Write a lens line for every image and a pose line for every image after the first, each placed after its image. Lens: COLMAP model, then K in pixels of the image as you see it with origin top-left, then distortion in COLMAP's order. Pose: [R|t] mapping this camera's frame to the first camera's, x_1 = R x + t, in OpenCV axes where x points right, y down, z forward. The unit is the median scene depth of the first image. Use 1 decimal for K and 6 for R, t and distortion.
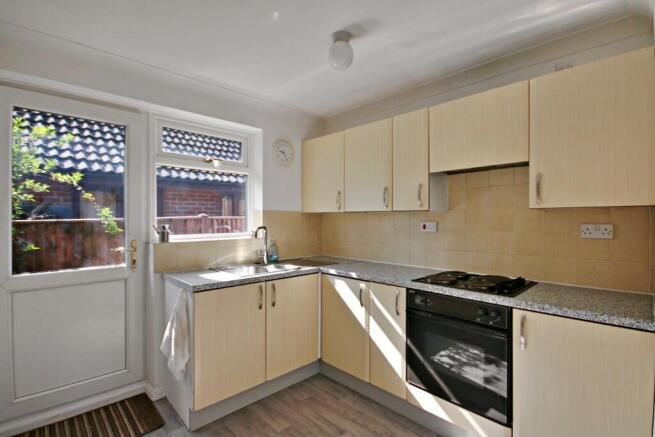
lens RADIAL K [[310.1, 0, 324.9], [0, 310.1, 219.2], [0, 0, 1]] dist [0.006539, -0.000381]
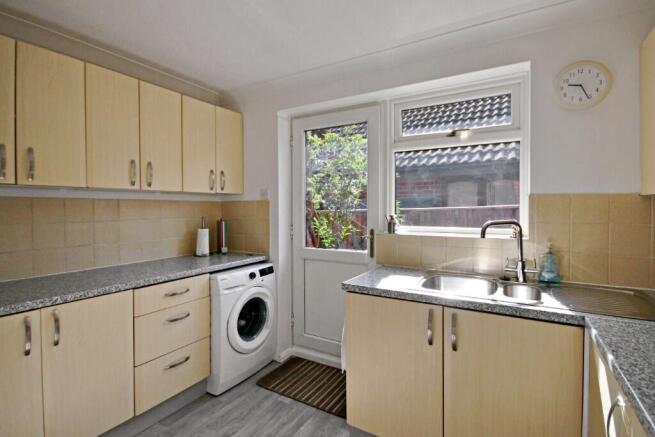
lens RADIAL K [[310.1, 0, 322.8], [0, 310.1, 207.6], [0, 0, 1]] dist [0.006539, -0.000381]
pose [[0.292329, -0.001119, -0.956317, 0.296139], [0.001283, 0.999999, -0.000777, -0.003159], [0.956317, -0.001000, 0.292331, 0.483092]]
